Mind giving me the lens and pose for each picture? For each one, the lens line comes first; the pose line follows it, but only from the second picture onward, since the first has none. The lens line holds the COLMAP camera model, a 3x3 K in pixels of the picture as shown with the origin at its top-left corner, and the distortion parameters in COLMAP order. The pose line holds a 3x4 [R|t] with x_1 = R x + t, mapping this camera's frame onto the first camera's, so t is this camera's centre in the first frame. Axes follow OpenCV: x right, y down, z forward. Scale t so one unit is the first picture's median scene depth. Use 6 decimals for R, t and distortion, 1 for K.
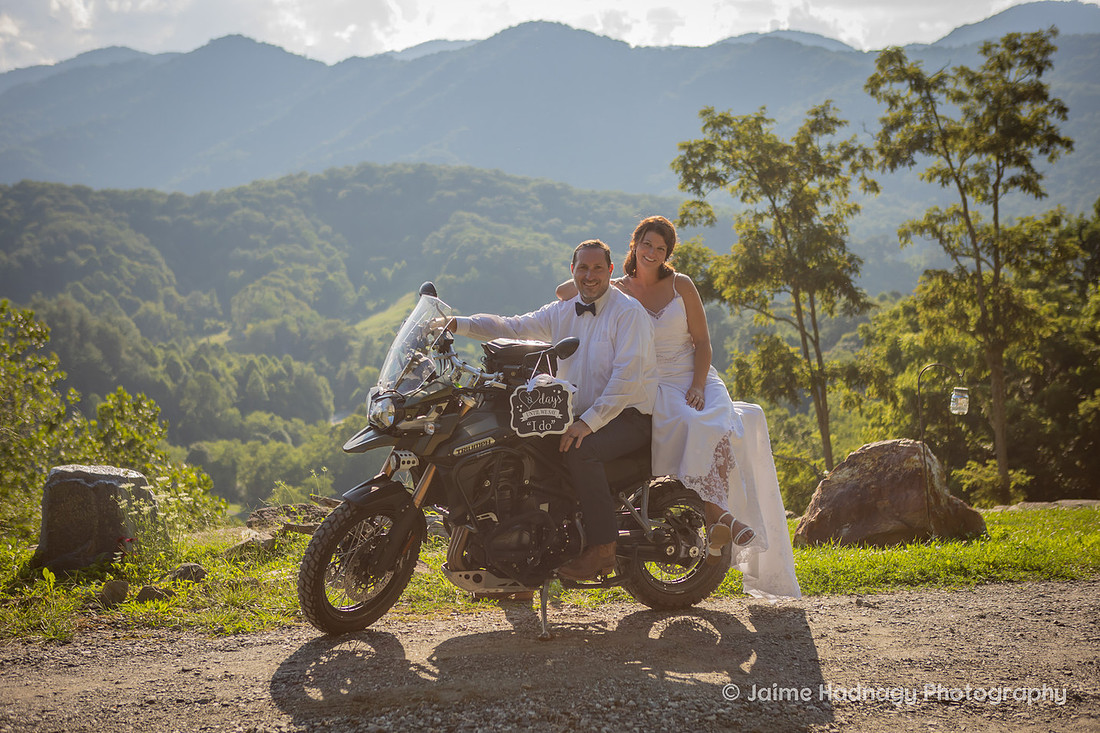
lens RADIAL K [[1489.3, 0, 550.0], [0, 1489.3, 366.5], [0, 0, 1]] dist [0.008568, 0.041440]
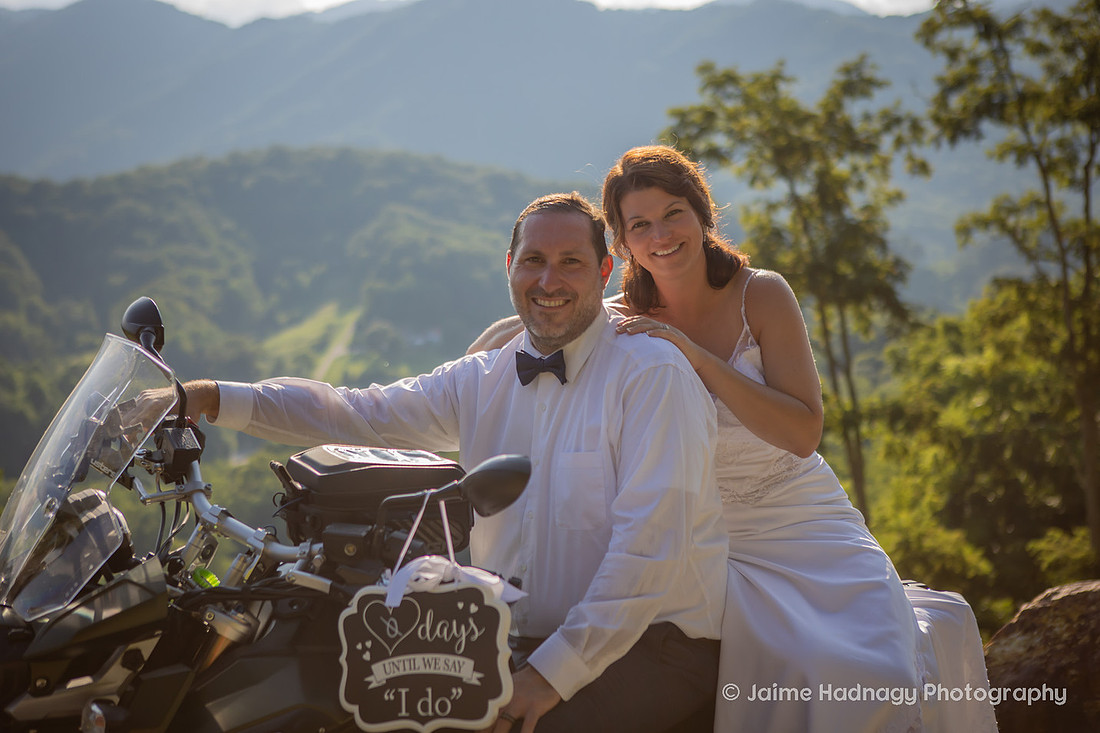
lens RADIAL K [[1800.0, 0, 550.0], [0, 1800.0, 366.5], [0, 0, 1]] dist [0.092831, 0.012422]
pose [[0.999626, 0.003294, 0.027164, 0.001850], [-0.002889, 0.999884, -0.014929, -0.005119], [-0.027210, 0.014845, 0.999519, 0.084075]]
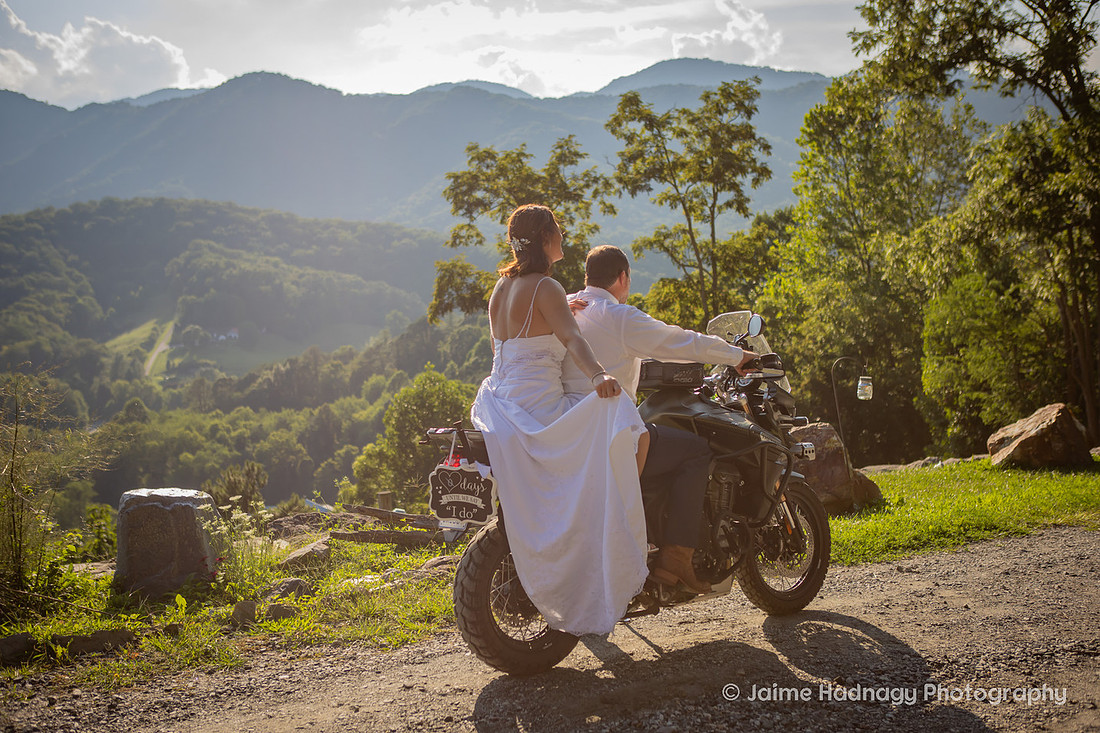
lens RADIAL K [[1275.6, 0, 550.0], [0, 1275.6, 366.5], [0, 0, 1]] dist [-0.050323, 0.130081]
pose [[0.977728, -0.040682, 0.205897, -0.044272], [0.040843, 0.999160, 0.003474, -0.001745], [-0.205866, 0.005012, 0.978567, 0.019148]]
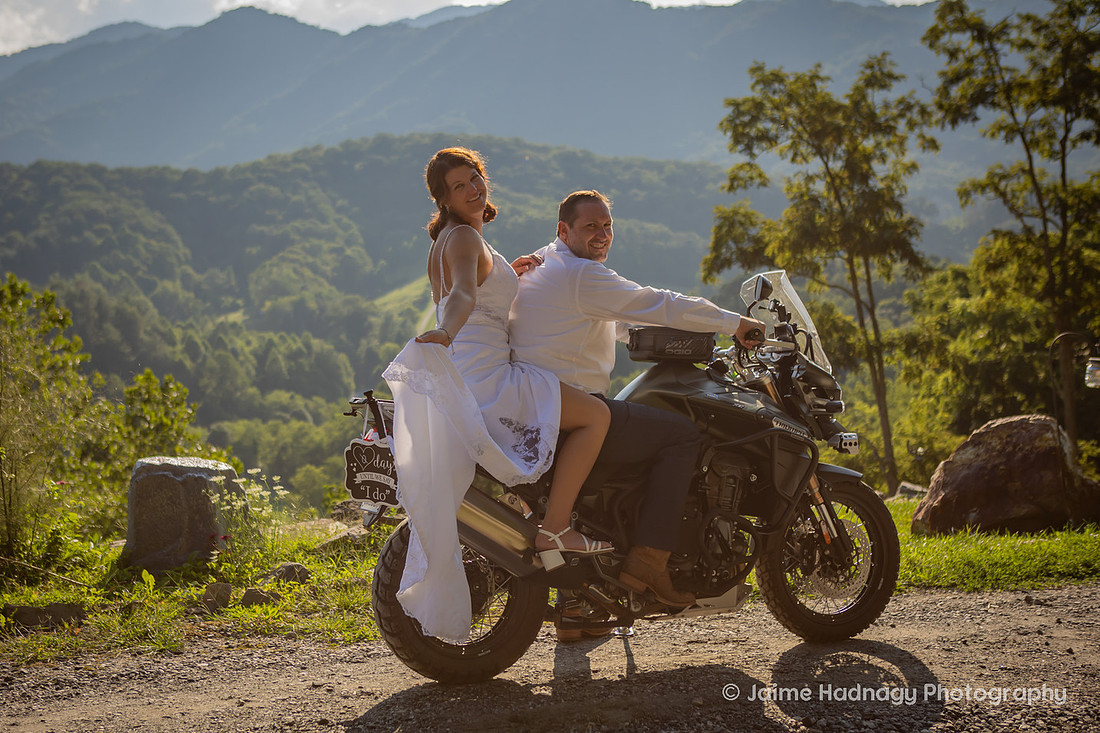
lens RADIAL K [[1529.6, 0, 496.1], [0, 1529.6, 372.4], [0, 0, 1]] dist [-0.005772, 0.005650]
pose [[0.998579, -0.015225, -0.051072, -0.011797], [0.016295, 0.999655, 0.020597, -0.000488], [0.050740, -0.021400, 0.998483, 0.011963]]
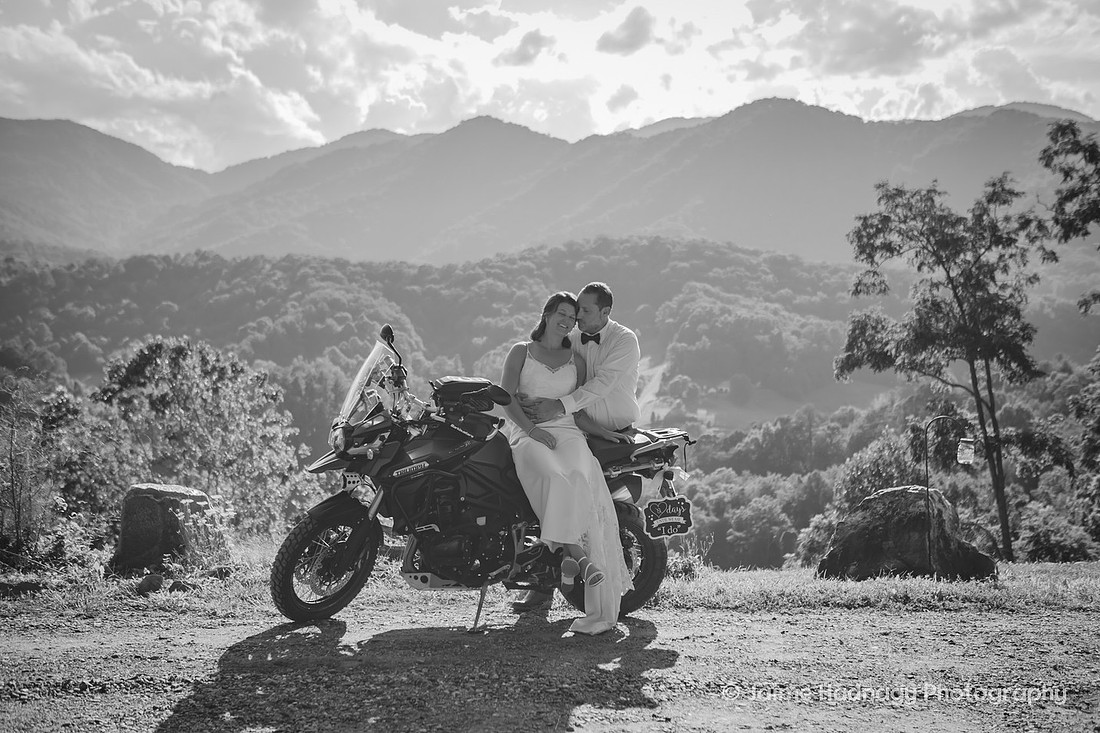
lens RADIAL K [[1442.3, 0, 550.0], [0, 1442.3, 366.5], [0, 0, 1]] dist [0.014537, 0.011272]
pose [[0.987319, 0.011228, -0.158350, 0.036330], [-0.018368, 0.998876, -0.043698, 0.003301], [0.157681, 0.046052, 0.986416, -0.020288]]
